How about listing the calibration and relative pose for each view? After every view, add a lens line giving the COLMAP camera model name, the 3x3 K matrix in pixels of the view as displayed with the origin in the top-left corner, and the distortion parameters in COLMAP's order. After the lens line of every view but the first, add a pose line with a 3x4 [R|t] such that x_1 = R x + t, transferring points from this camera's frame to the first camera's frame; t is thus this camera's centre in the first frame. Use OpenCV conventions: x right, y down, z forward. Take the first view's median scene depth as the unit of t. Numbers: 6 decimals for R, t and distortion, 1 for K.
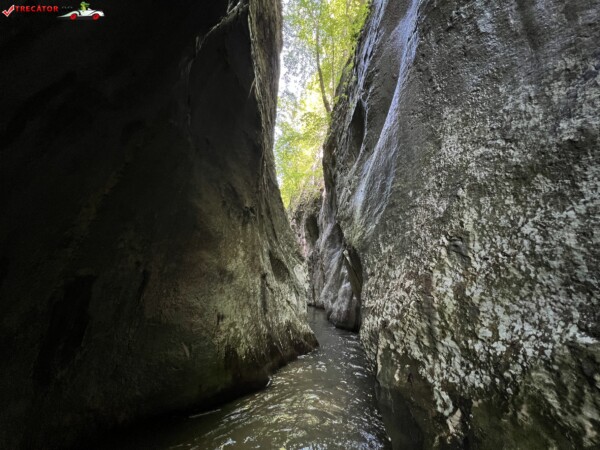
lens RADIAL K [[239.9, 0, 299.5], [0, 239.9, 226.0], [0, 0, 1]] dist [-0.003115, 0.000222]
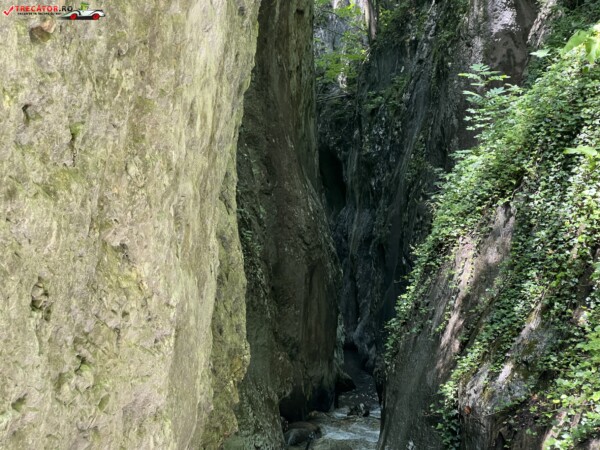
lens RADIAL K [[1338.6, 0, 299.4], [0, 1338.6, 218.5], [0, 0, 1]] dist [0.136046, 0.000000]
pose [[0.997684, -0.020578, 0.064831, -0.584312], [0.003080, 0.965825, 0.259175, -1.957316], [-0.067949, -0.258376, 0.963652, -4.951333]]
